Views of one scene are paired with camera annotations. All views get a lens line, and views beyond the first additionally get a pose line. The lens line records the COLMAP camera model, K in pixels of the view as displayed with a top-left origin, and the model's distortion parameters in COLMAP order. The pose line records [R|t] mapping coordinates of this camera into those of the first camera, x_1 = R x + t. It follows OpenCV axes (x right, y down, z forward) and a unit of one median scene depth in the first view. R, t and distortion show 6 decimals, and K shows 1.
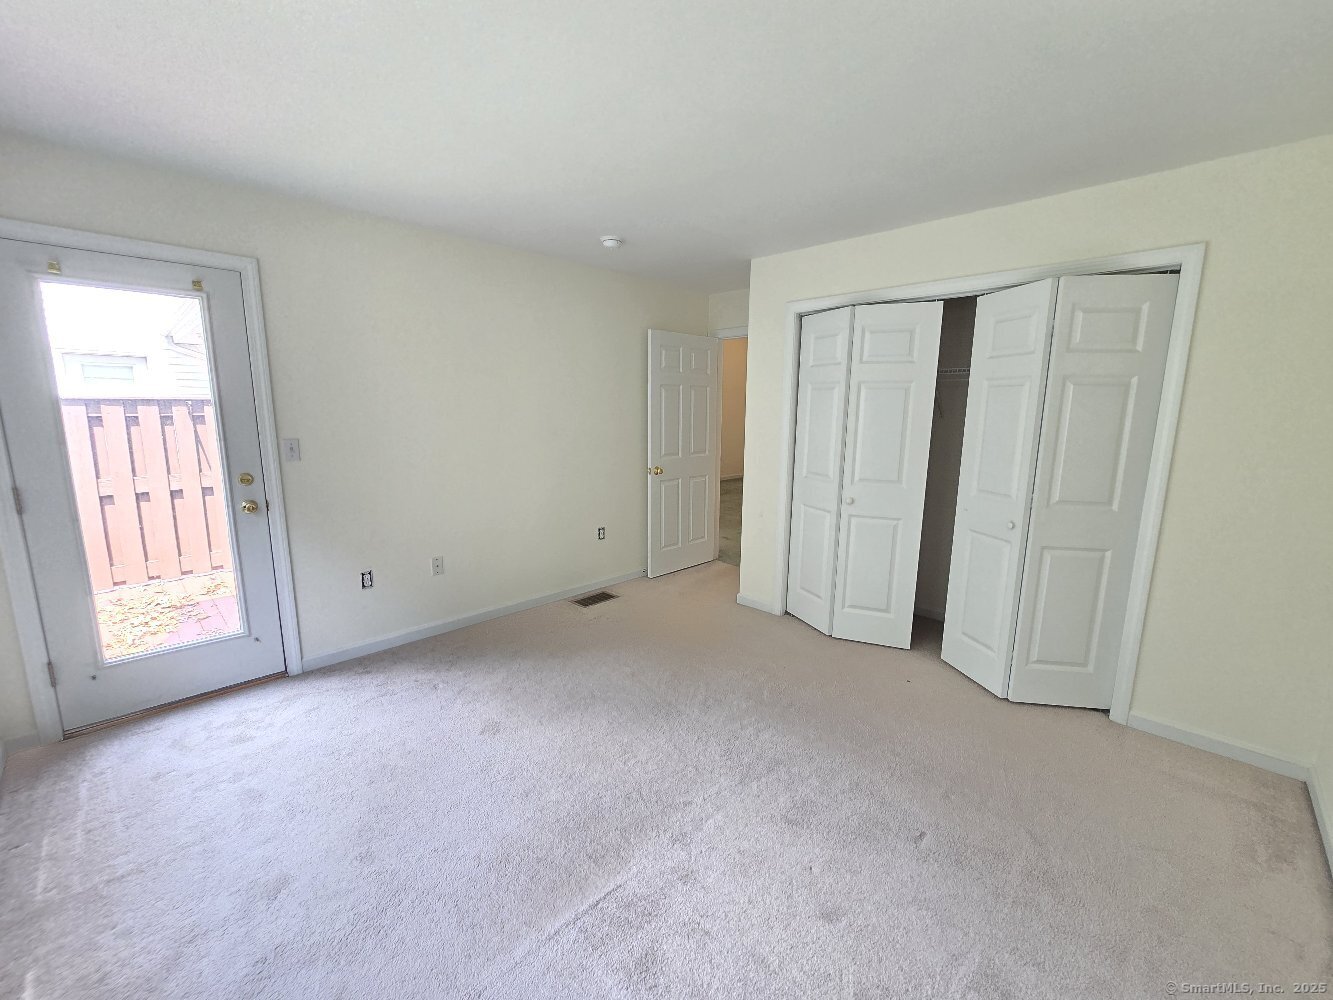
lens RADIAL K [[547.6, 0, 666.5], [0, 547.6, 500.0], [0, 0, 1]] dist [0.000847, 0.000051]
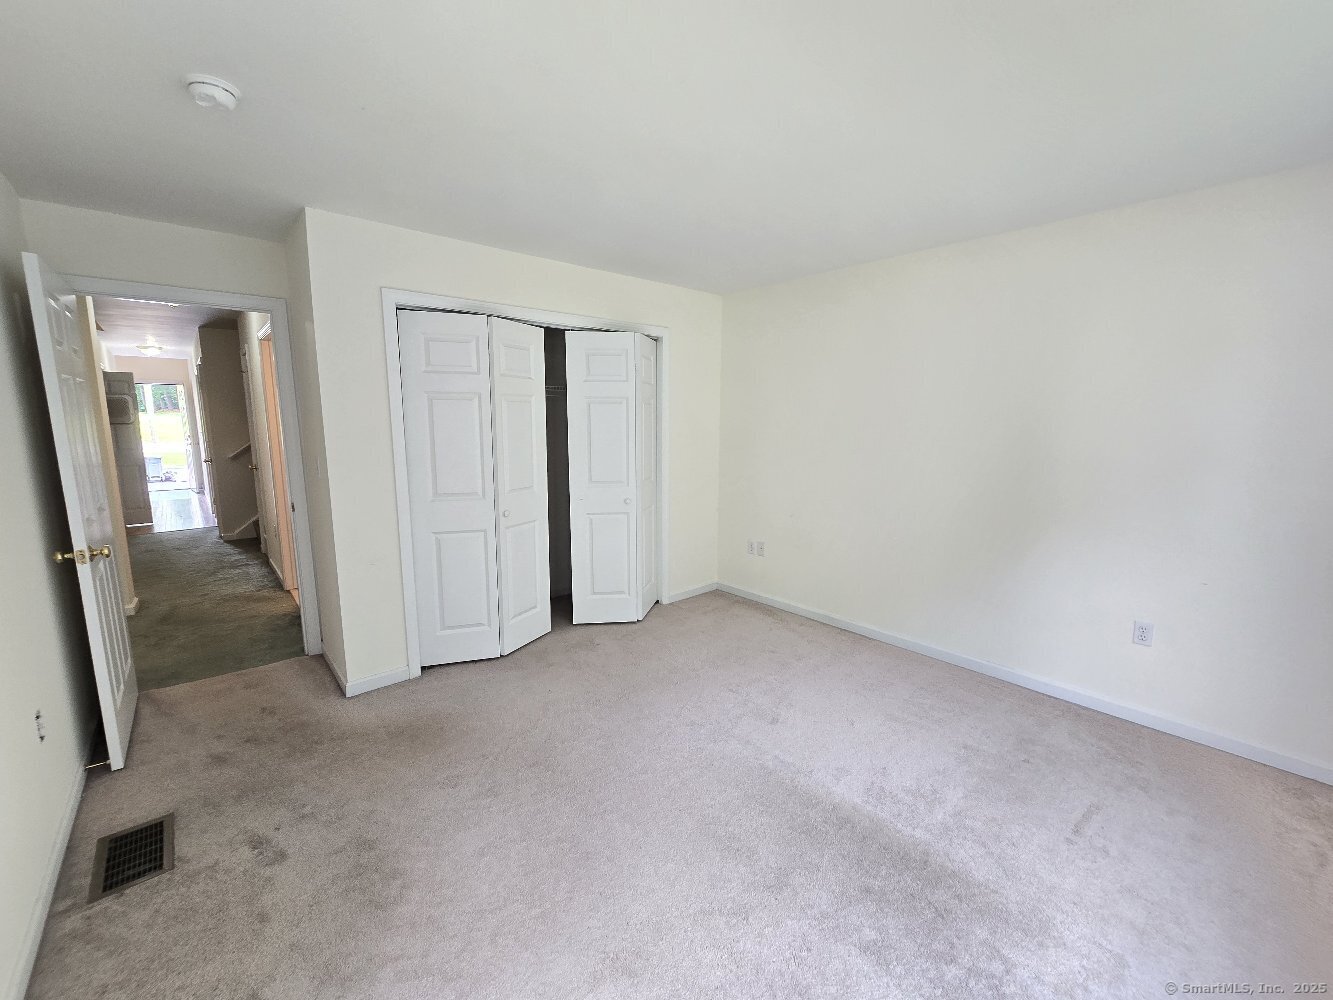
lens RADIAL K [[547.6, 0, 666.5], [0, 547.6, 500.0], [0, 0, 1]] dist [0.000847, 0.000051]
pose [[0.075930, -0.157528, 0.984591, -0.617187], [0.170246, 0.974991, 0.142863, -0.114238], [-0.982472, 0.156775, 0.100850, 0.610304]]
